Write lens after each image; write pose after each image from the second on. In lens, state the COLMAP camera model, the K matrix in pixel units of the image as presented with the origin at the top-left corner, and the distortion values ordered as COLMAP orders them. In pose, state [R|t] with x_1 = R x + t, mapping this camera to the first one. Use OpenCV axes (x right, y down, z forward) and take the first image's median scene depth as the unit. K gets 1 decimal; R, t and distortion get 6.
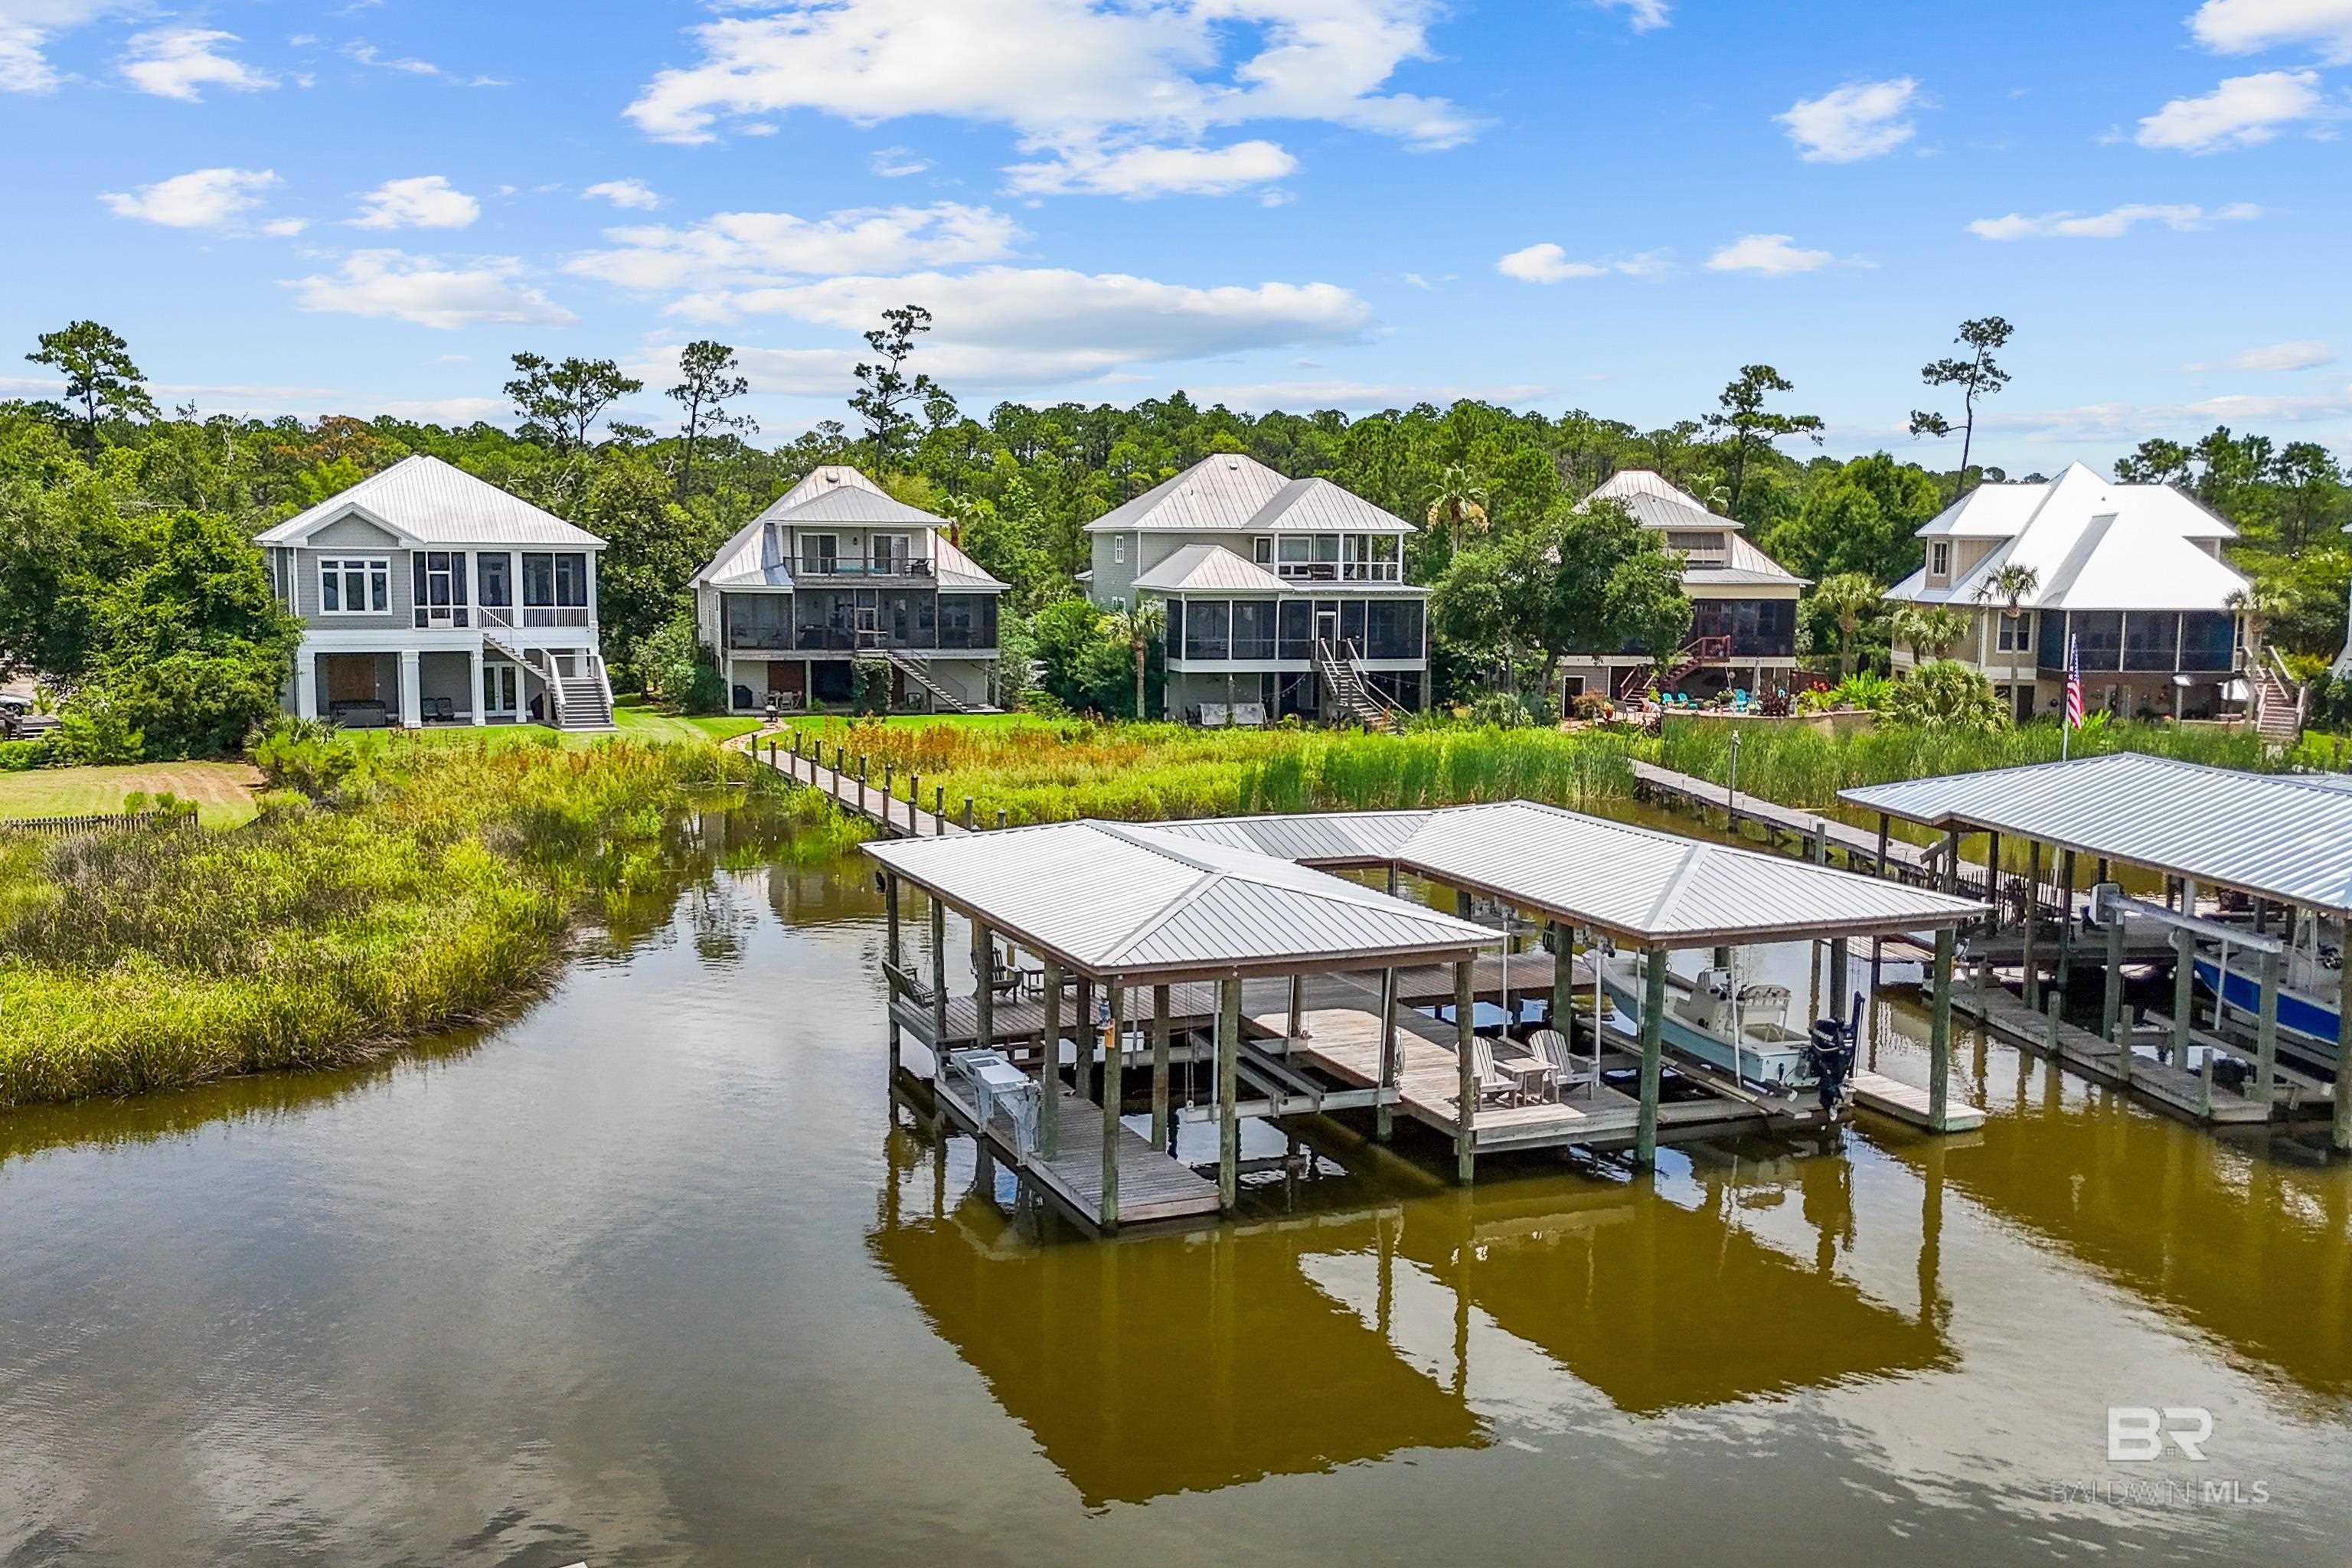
lens RADIAL K [[2044.6, 0, 1193.9], [0, 2044.6, 832.3], [0, 0, 1]] dist [0.042963, -0.046957]
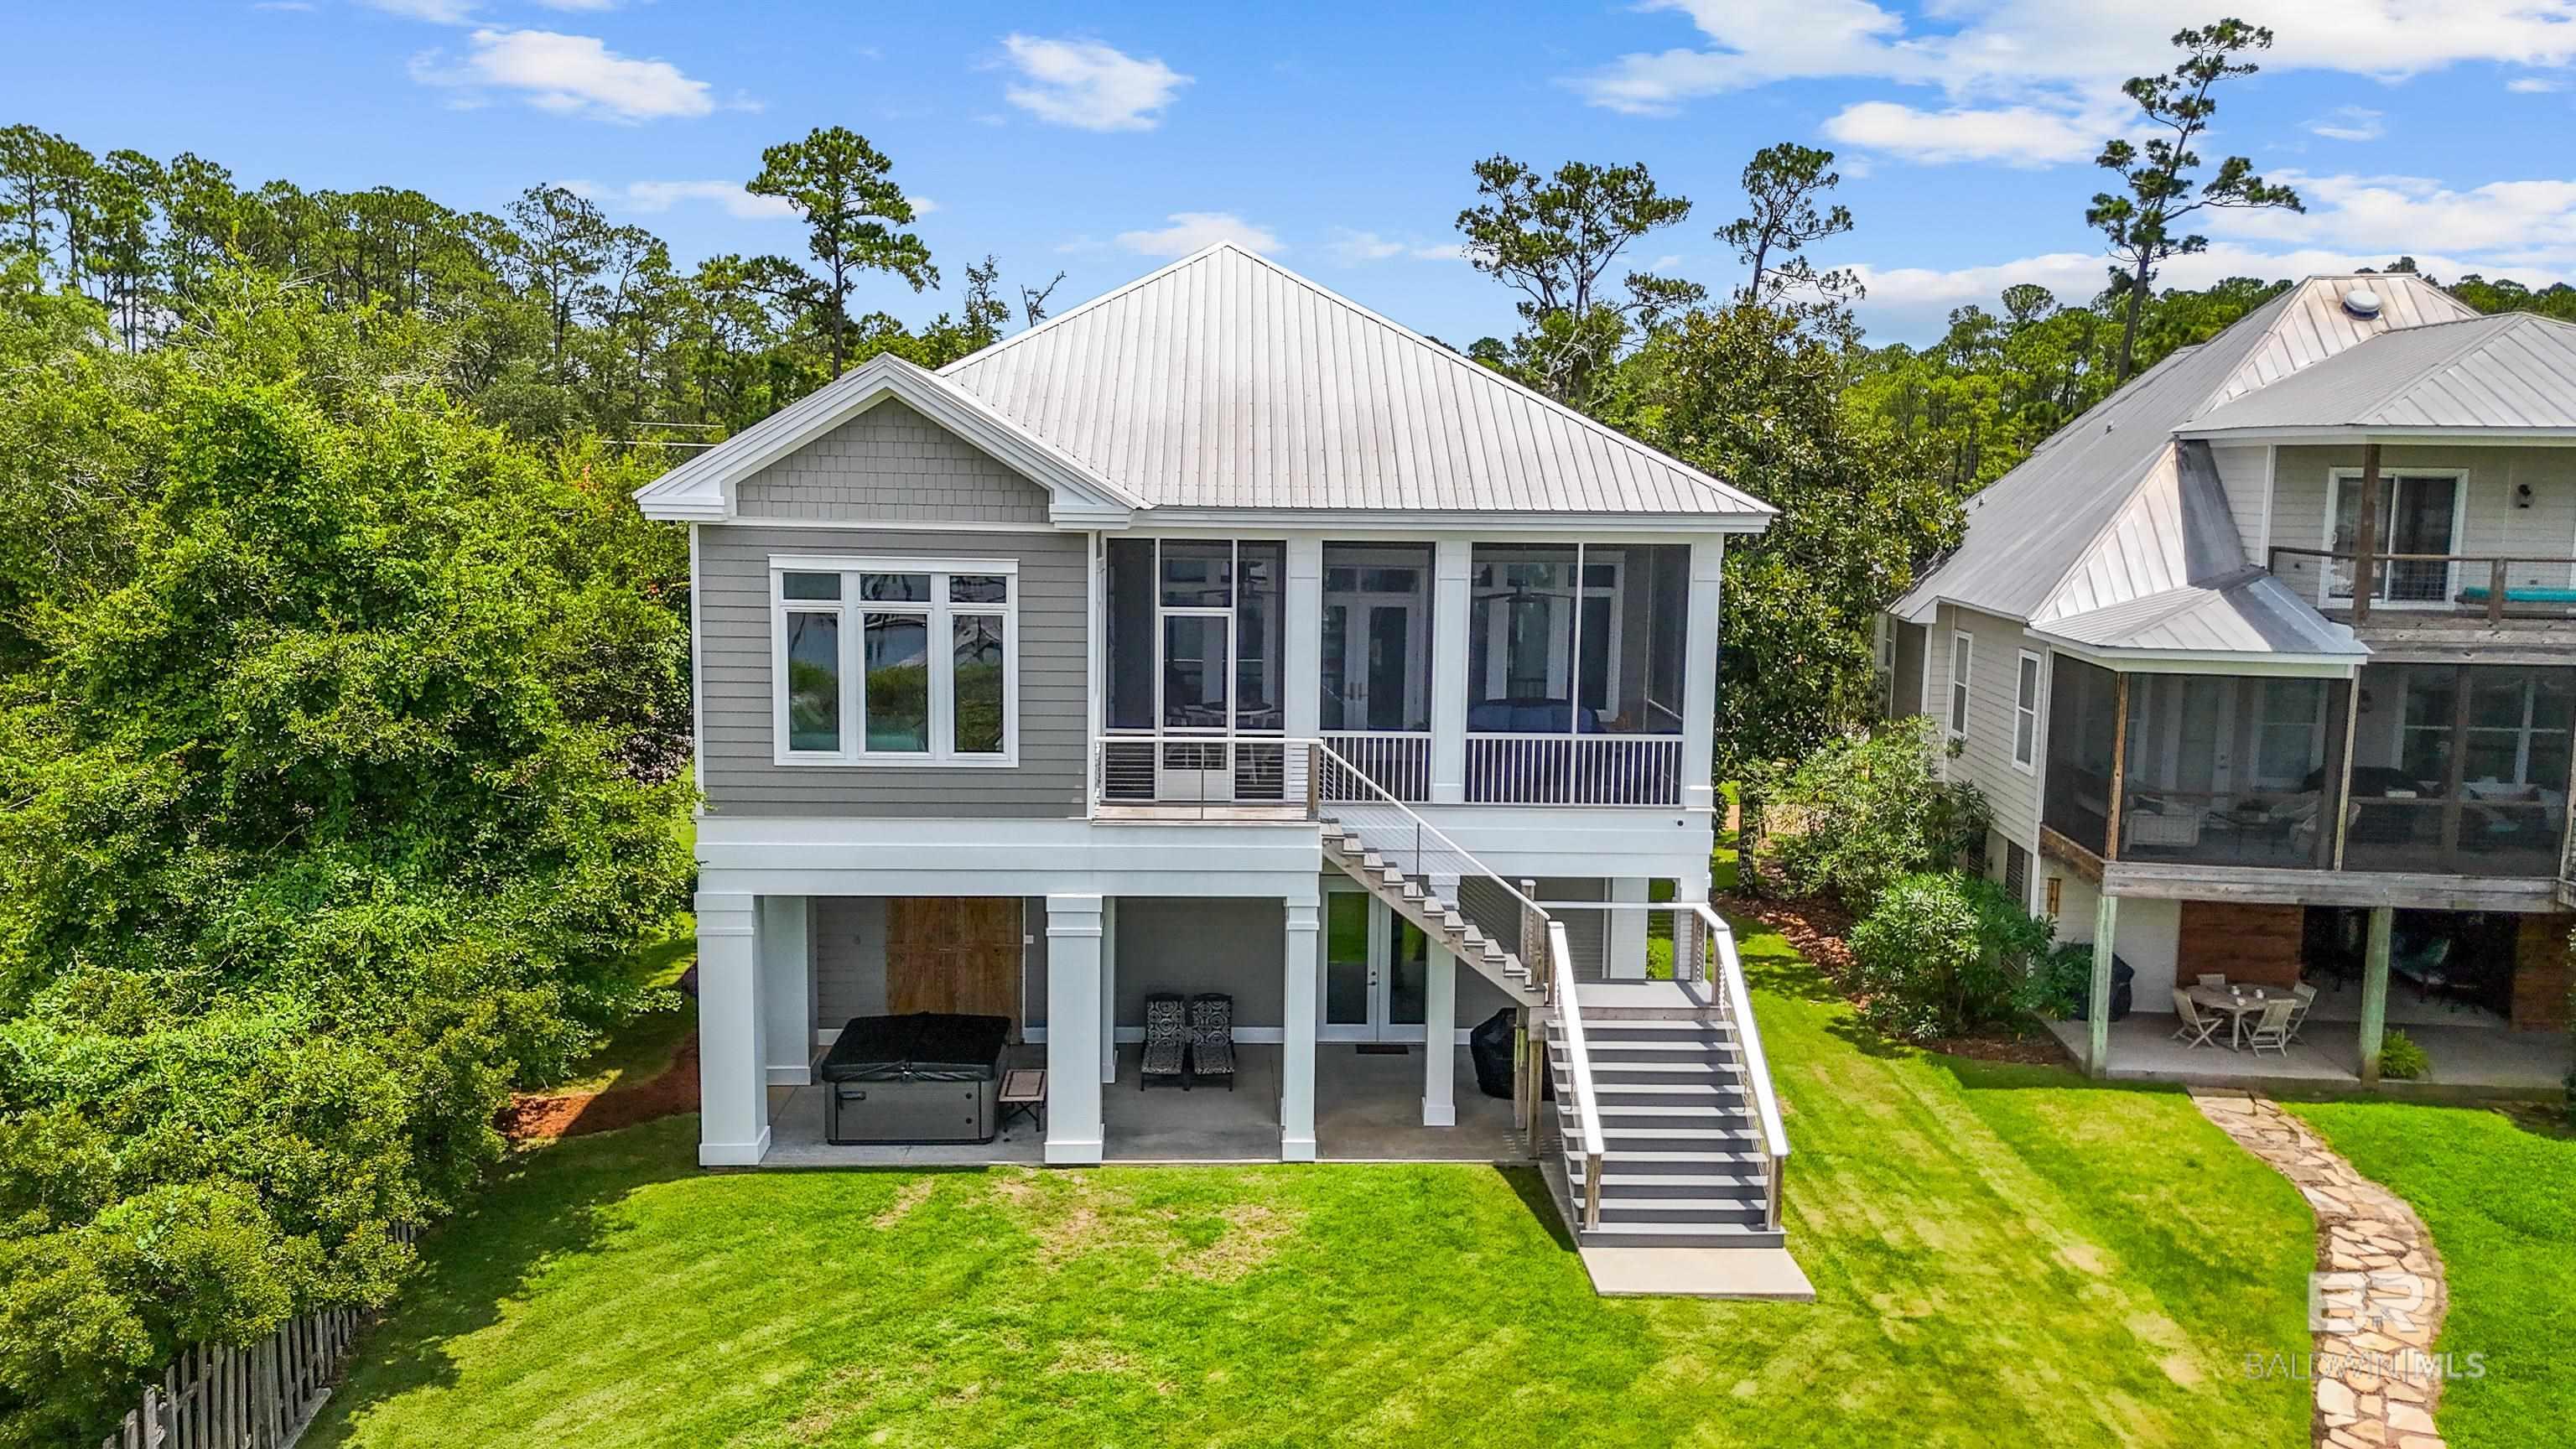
lens RADIAL K [[1973.4, 0, 1327.8], [0, 1973.4, 713.0], [0, 0, 1]] dist [0.051319, -0.006526]
pose [[0.927036, 0.050204, -0.371597, -0.218225], [-0.057959, 0.998272, -0.009722, -0.097558], [0.370467, 0.030550, 0.928343, 0.664286]]
